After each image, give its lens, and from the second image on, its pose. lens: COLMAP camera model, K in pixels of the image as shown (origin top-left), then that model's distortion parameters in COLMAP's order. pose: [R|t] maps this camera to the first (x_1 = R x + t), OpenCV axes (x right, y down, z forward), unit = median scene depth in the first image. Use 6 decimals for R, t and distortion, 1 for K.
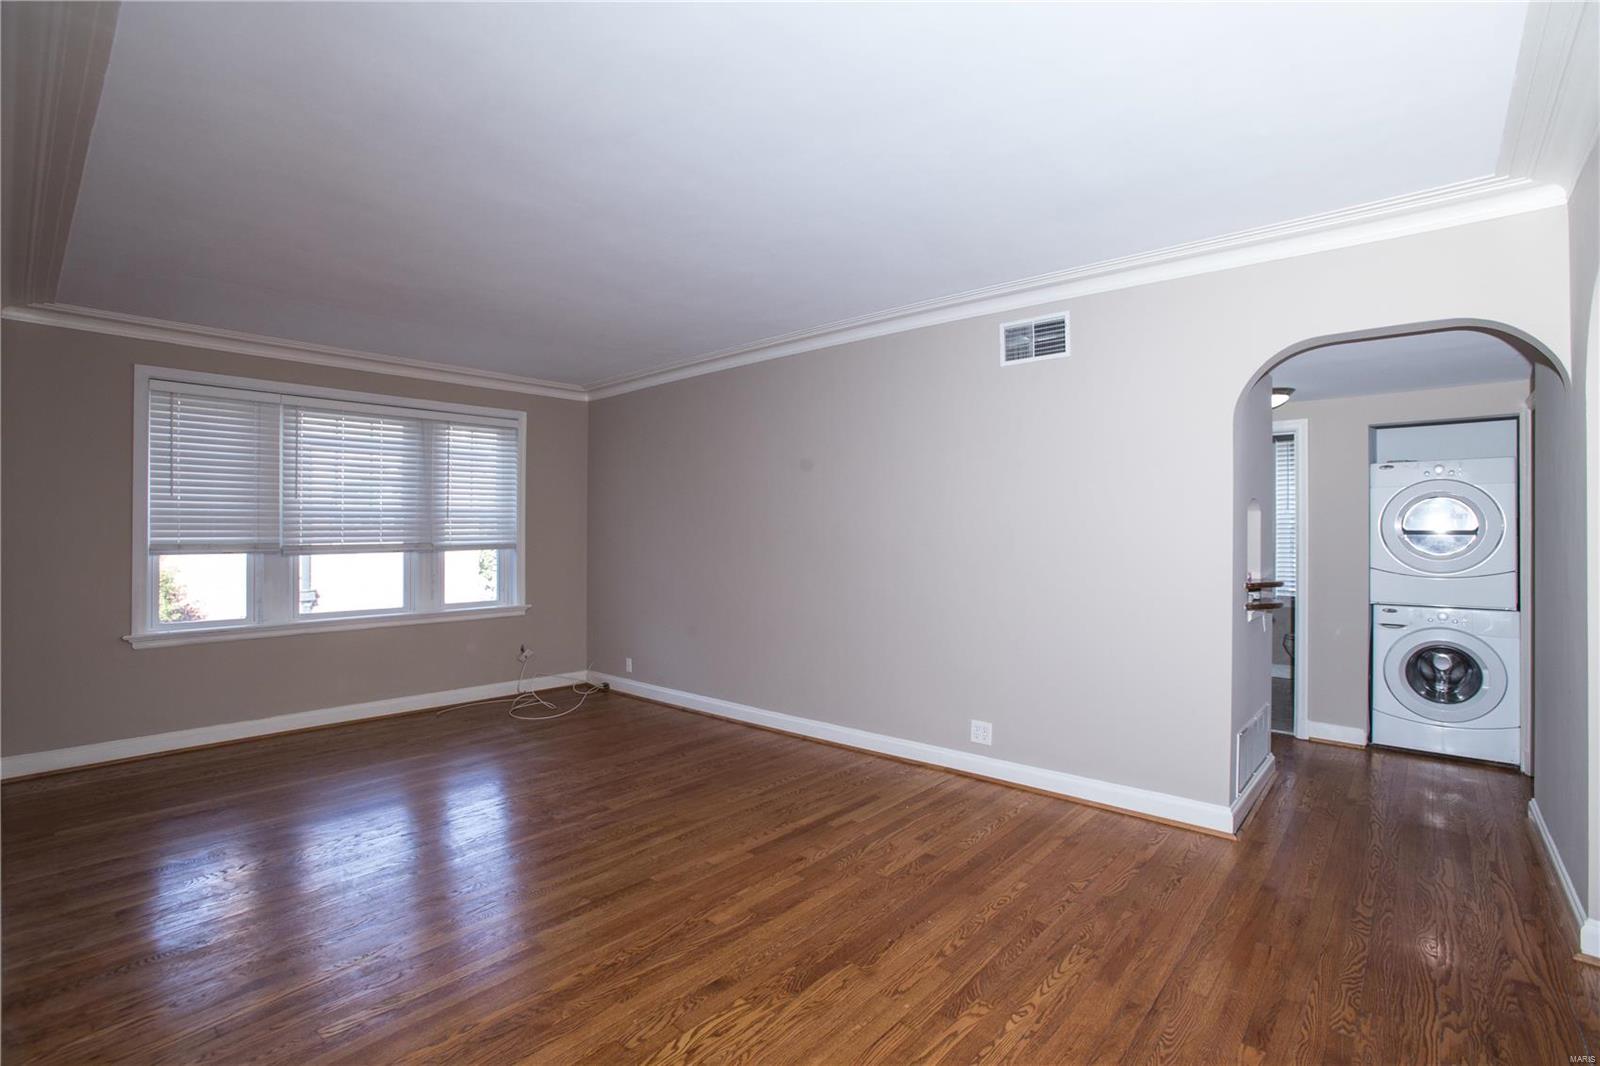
lens RADIAL K [[737.1, 0, 793.4], [0, 737.1, 536.6], [0, 0, 1]] dist [-0.067249, 0.020122]
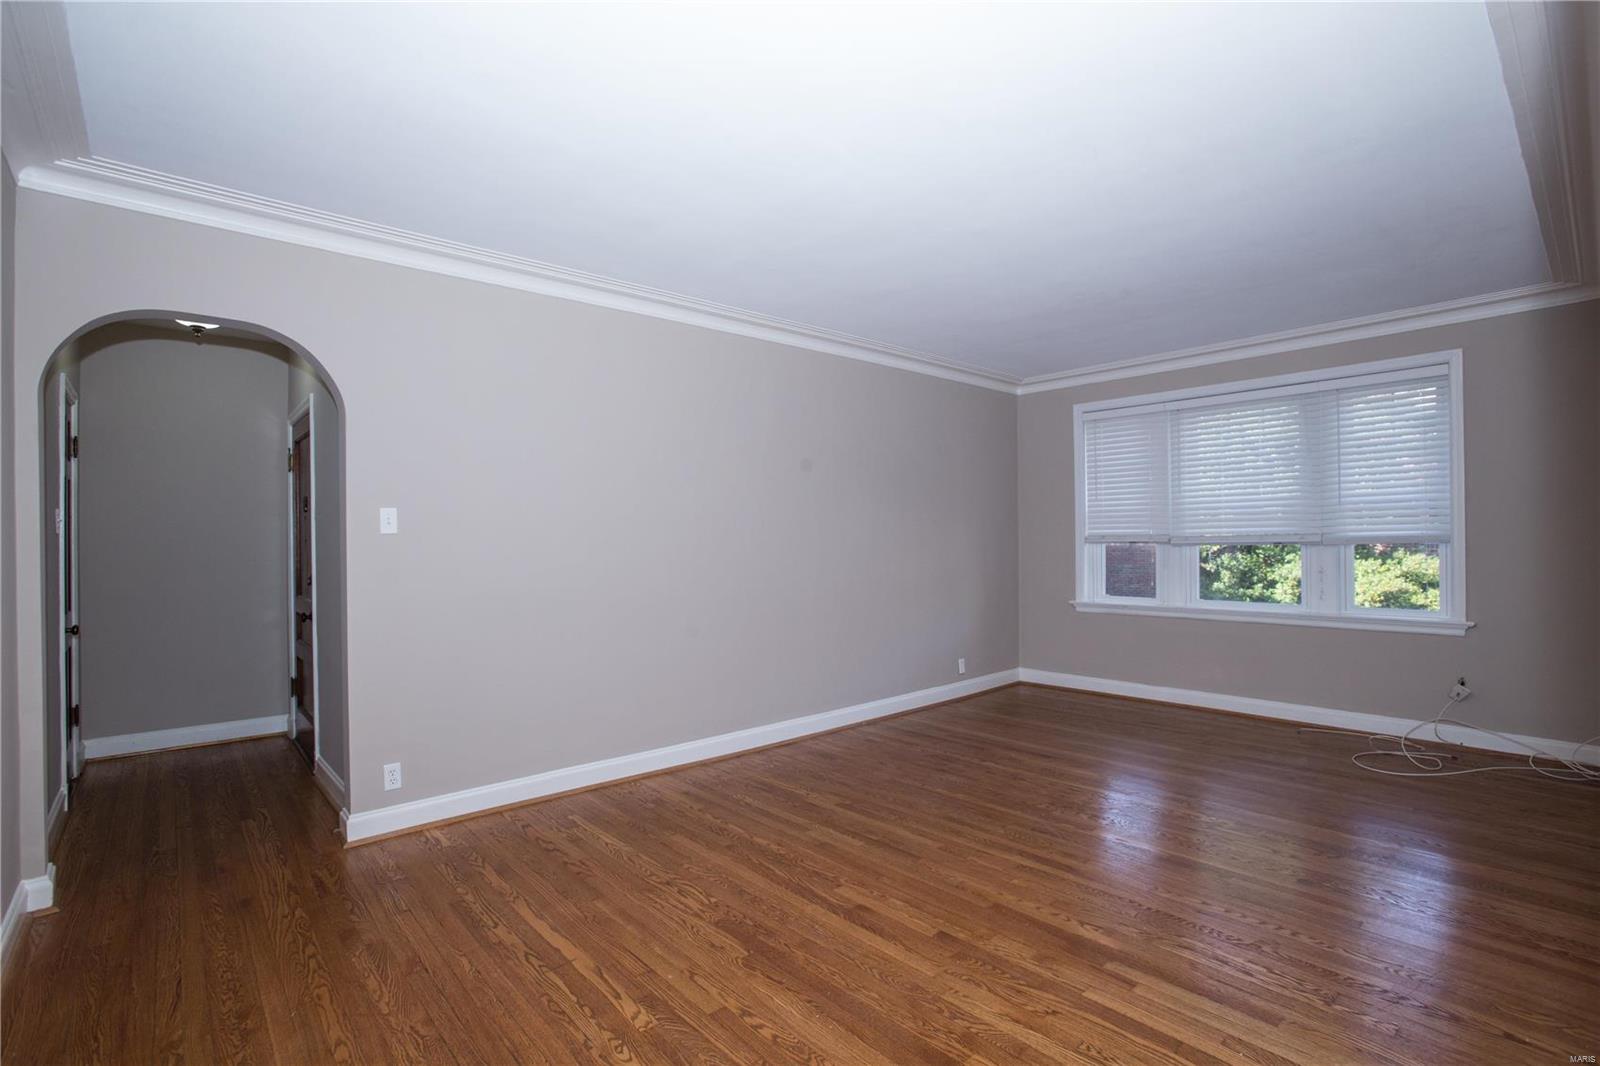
lens RADIAL K [[737.1, 0, 793.4], [0, 737.1, 536.6], [0, 0, 1]] dist [-0.067249, 0.020122]
pose [[-0.114183, 0.001809, -0.993458, 0.855293], [0.006543, 0.999978, 0.001068, 0.013321], [0.993438, -0.006378, -0.114193, 0.950478]]
